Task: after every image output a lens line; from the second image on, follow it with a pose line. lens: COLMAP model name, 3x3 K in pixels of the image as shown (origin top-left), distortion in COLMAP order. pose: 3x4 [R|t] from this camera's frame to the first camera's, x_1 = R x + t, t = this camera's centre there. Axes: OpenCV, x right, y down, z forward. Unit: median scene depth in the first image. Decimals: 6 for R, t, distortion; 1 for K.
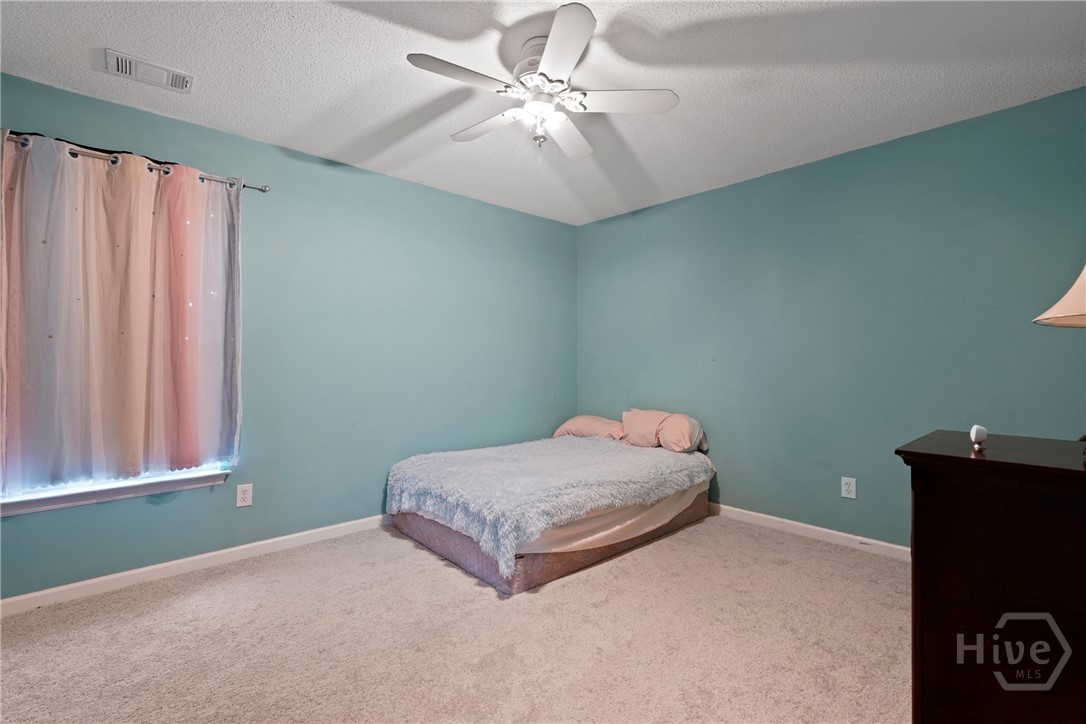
lens RADIAL K [[488.4, 0, 534.1], [0, 488.4, 362.8], [0, 0, 1]] dist [-0.000679, 0.005608]
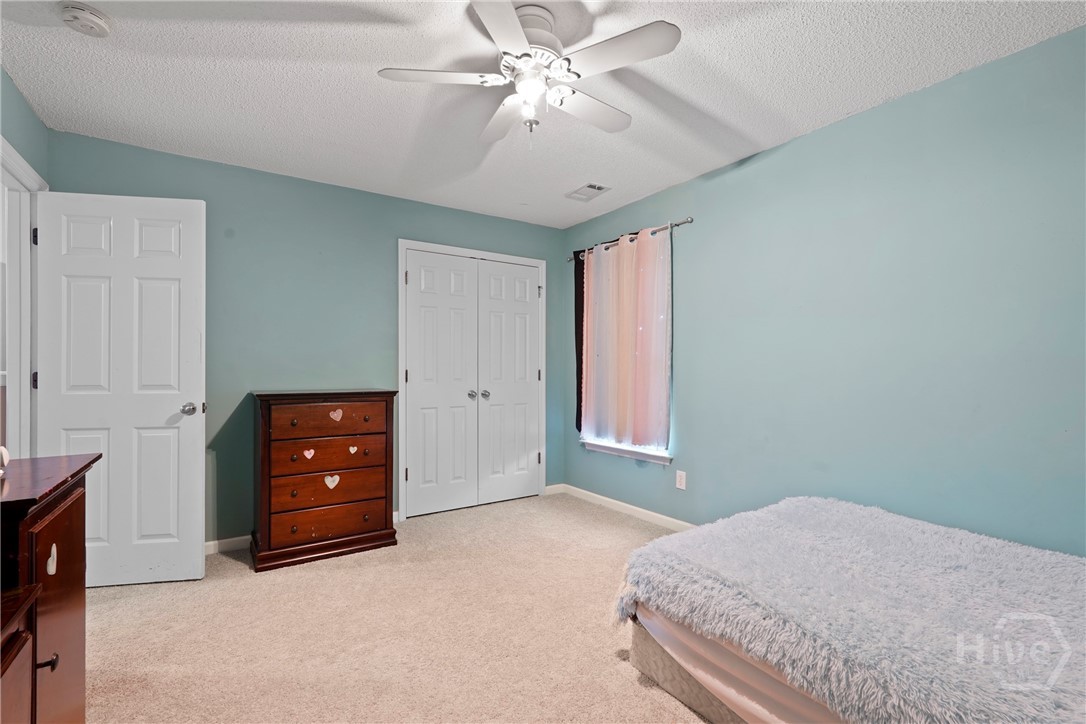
lens RADIAL K [[488.4, 0, 534.1], [0, 488.4, 362.8], [0, 0, 1]] dist [-0.000679, 0.005608]
pose [[-0.117628, -0.007581, -0.993029, 0.683071], [0.002733, 0.999965, -0.007958, -0.009738], [0.993054, -0.003650, -0.117603, 0.825846]]
